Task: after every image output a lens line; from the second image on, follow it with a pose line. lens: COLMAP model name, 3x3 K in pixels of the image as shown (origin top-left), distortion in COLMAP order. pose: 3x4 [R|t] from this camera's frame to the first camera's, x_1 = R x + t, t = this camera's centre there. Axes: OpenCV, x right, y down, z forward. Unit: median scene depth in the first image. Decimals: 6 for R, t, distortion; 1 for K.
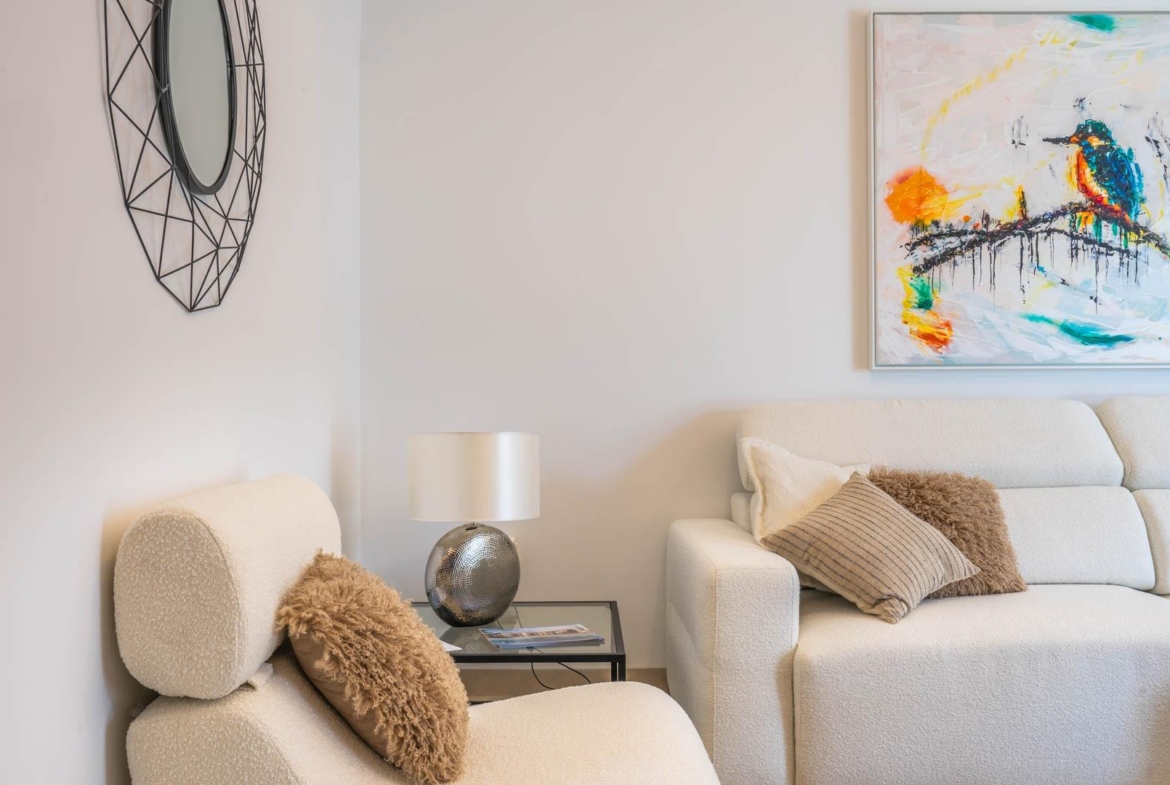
lens RADIAL K [[509.0, 0, 582.4], [0, 509.0, 398.4], [0, 0, 1]] dist [-0.001995, 0.000322]
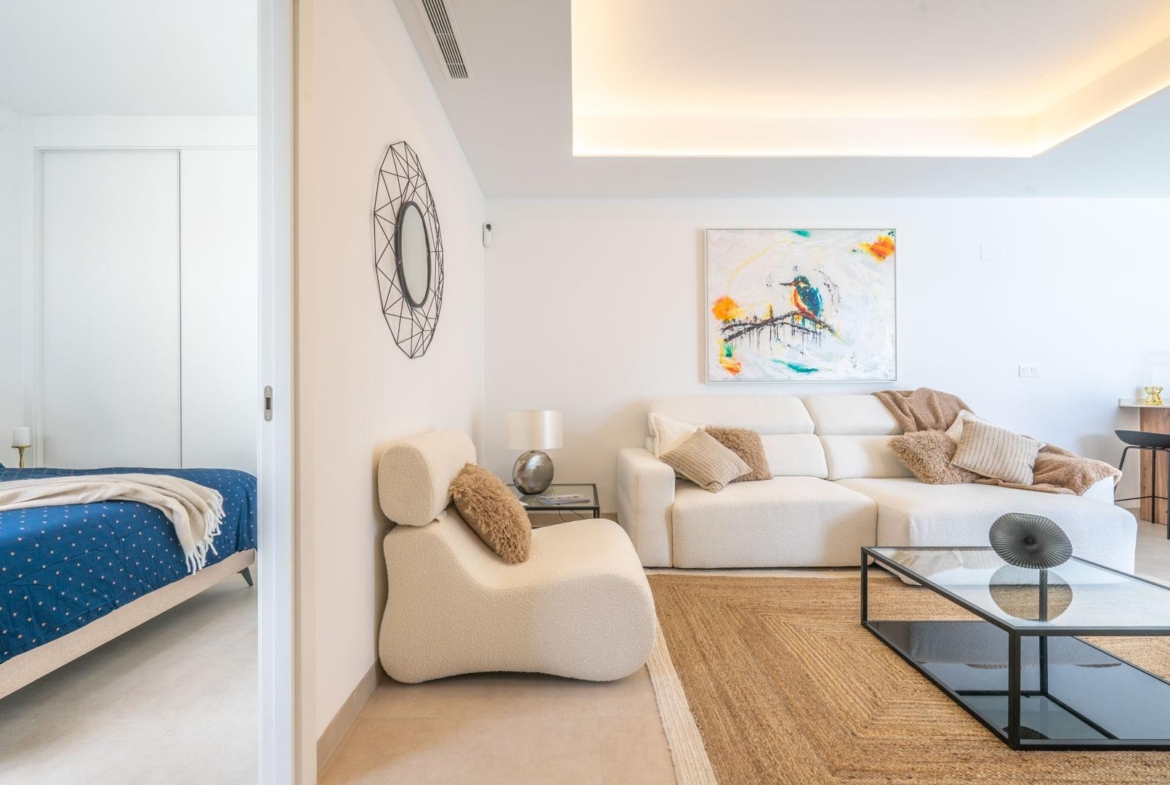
lens RADIAL K [[509.0, 0, 582.6], [0, 509.0, 392.0], [0, 0, 1]] dist [-0.001995, 0.000322]
pose [[0.999820, -0.000250, 0.018954, -0.035442], [0.000296, 0.999997, -0.002411, -0.011597], [-0.018953, 0.002417, 0.999817, -1.299876]]
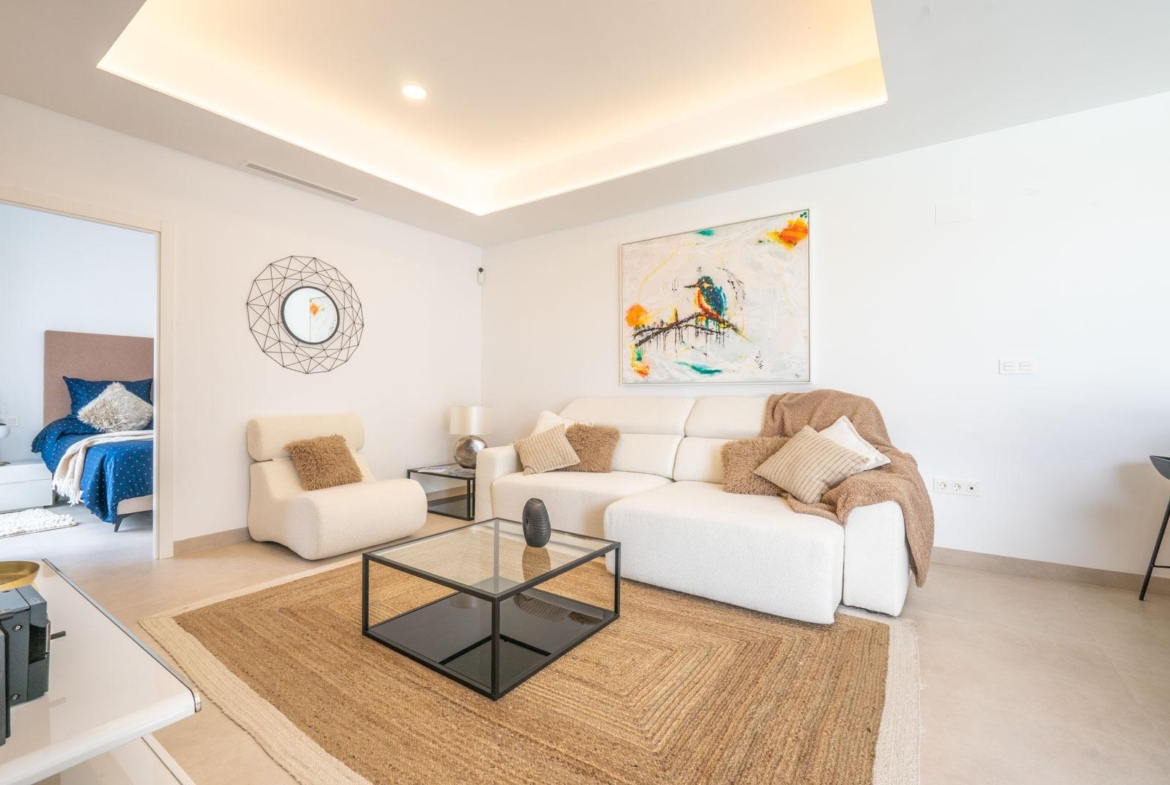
lens RADIAL K [[509.0, 0, 580.9], [0, 509.0, 392.9], [0, 0, 1]] dist [-0.001995, 0.000322]
pose [[0.826482, 0.004530, -0.562945, 1.836452], [-0.005177, 0.999986, 0.000445, -0.019543], [0.562940, 0.002546, 0.826494, -1.207416]]
